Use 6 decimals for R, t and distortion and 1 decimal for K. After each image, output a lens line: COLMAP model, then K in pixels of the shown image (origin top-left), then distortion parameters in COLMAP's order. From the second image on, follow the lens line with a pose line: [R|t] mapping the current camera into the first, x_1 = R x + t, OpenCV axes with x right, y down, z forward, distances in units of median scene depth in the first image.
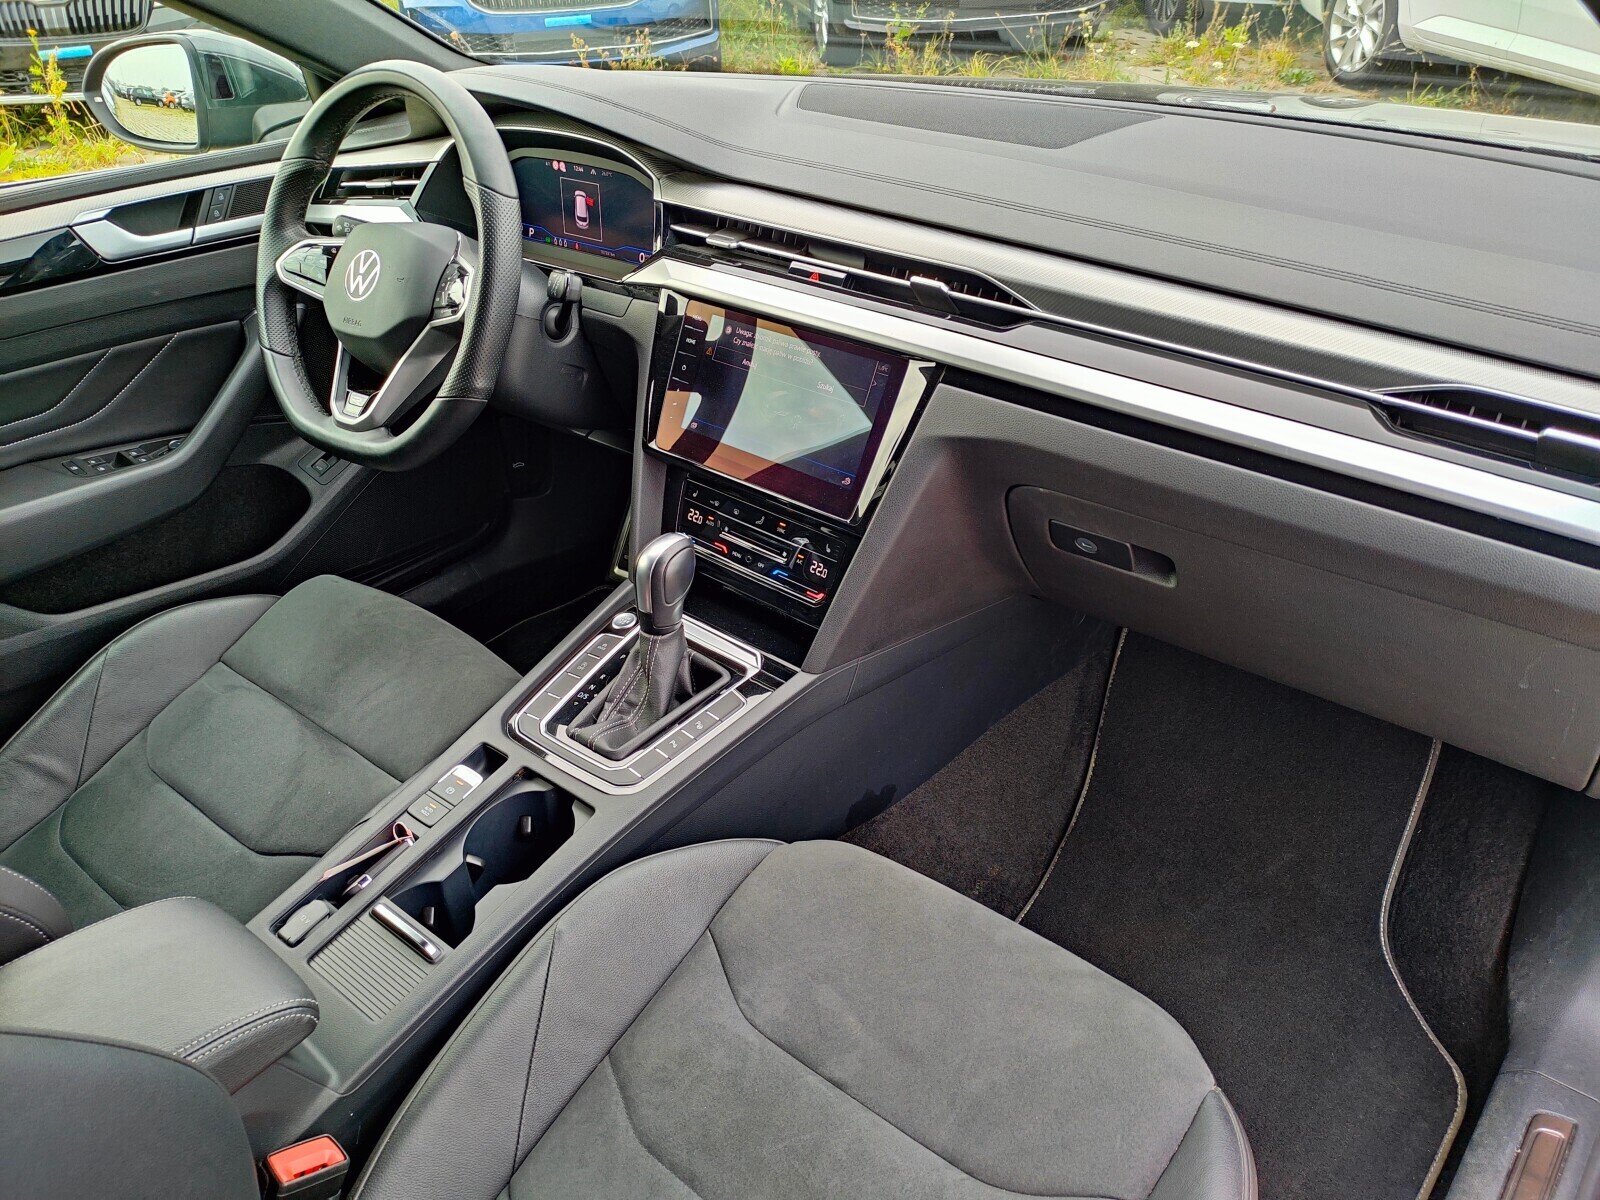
lens RADIAL K [[1223.9, 0, 799.5], [0, 1223.9, 606.3], [0, 0, 1]] dist [0.036782, -0.003278]
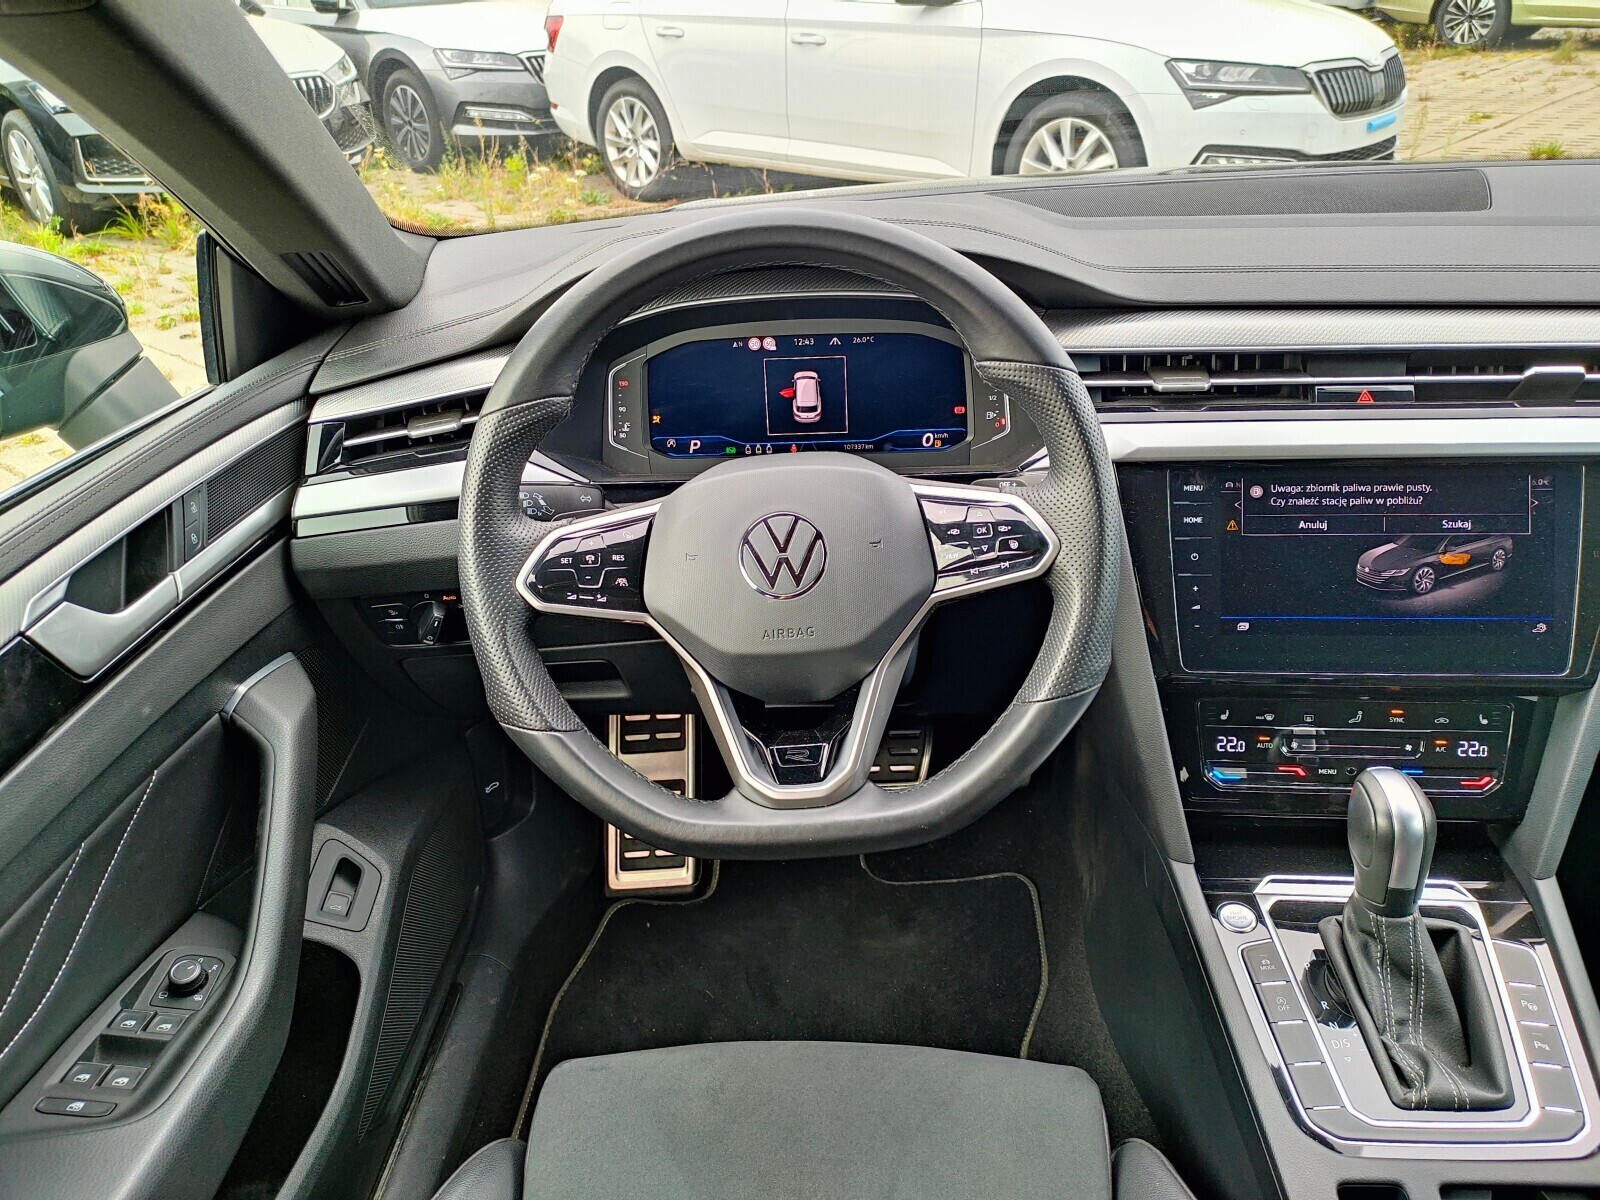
lens RADIAL K [[1234.7, 0, 793.8], [0, 1234.7, 603.4], [0, 0, 1]] dist [0.059273, -0.074929]
pose [[0.799858, -0.280297, 0.530717, -0.674371], [0.332811, 0.942987, -0.003551, -0.240451], [-0.499464, 0.179469, 0.847541, 0.484961]]
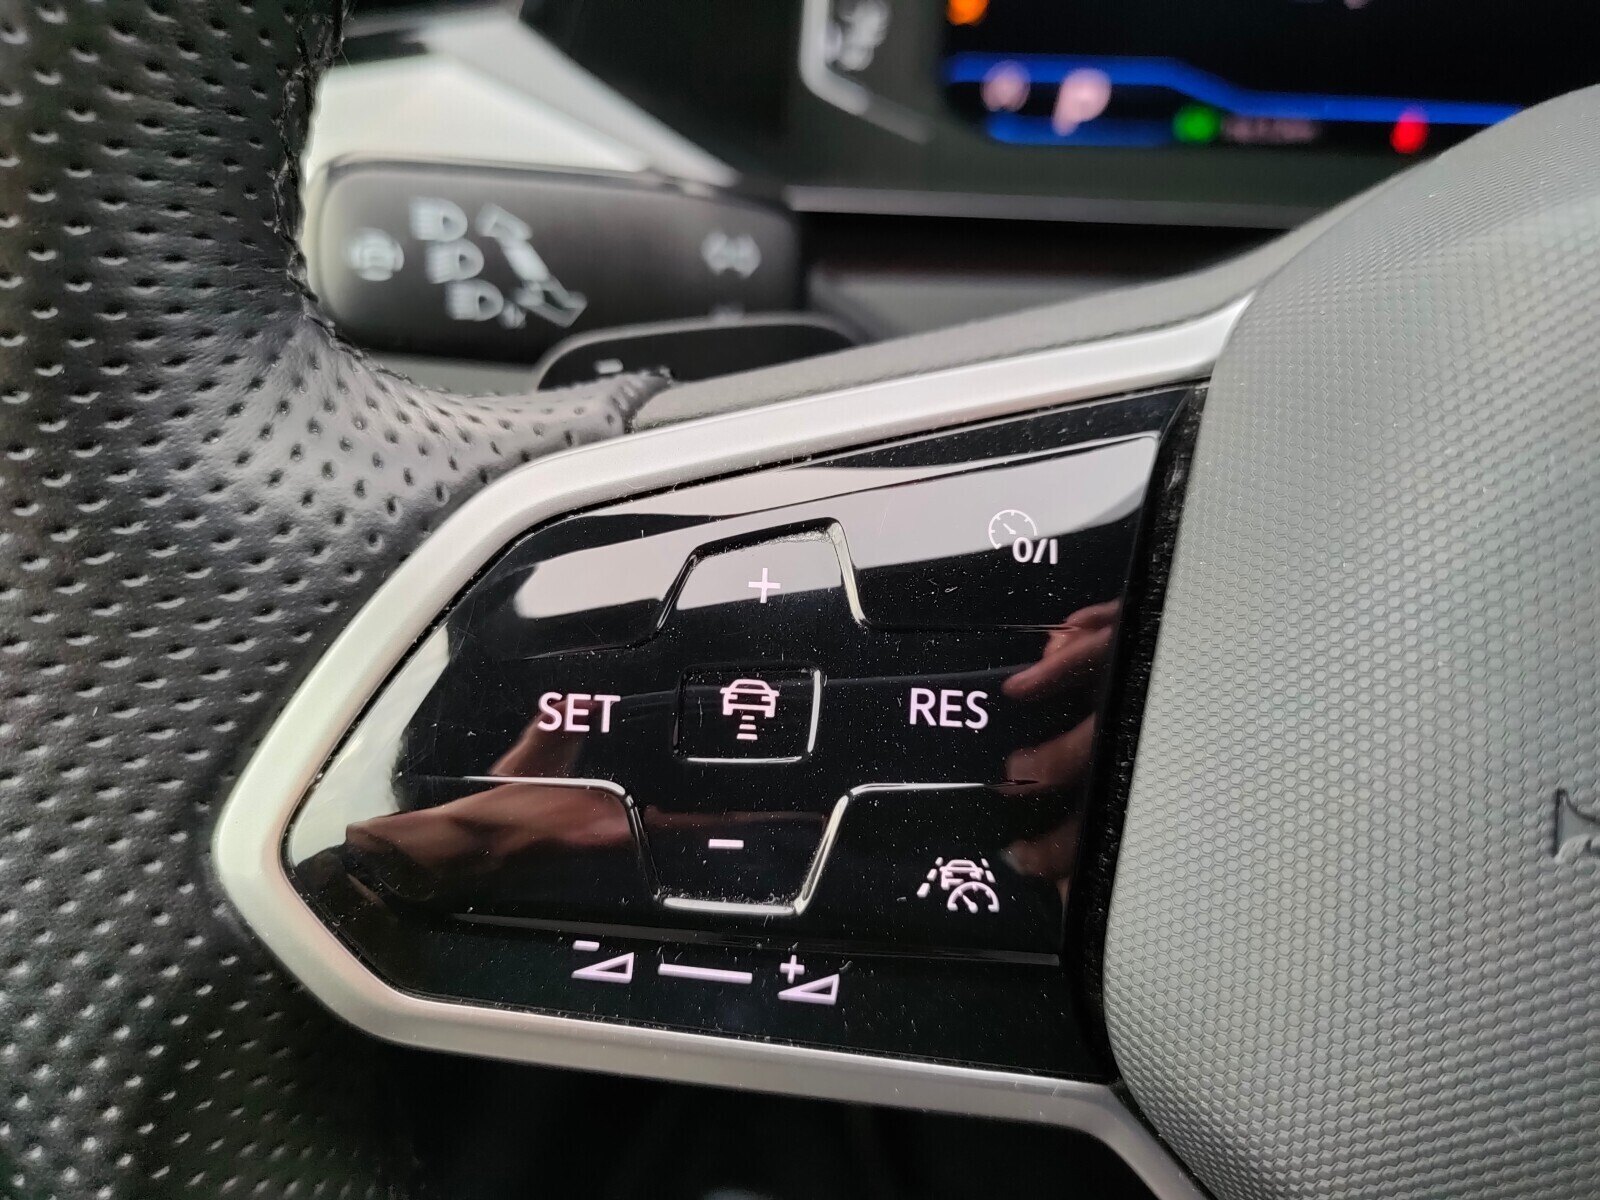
lens RADIAL K [[1234.7, 0, 793.8], [0, 1234.7, 603.4], [0, 0, 1]] dist [0.059273, -0.074929]
pose [[0.868652, -0.291358, 0.400692, -0.449852], [0.254914, 0.956364, 0.142784, -0.315974], [-0.424809, -0.021888, 0.905018, 0.979972]]
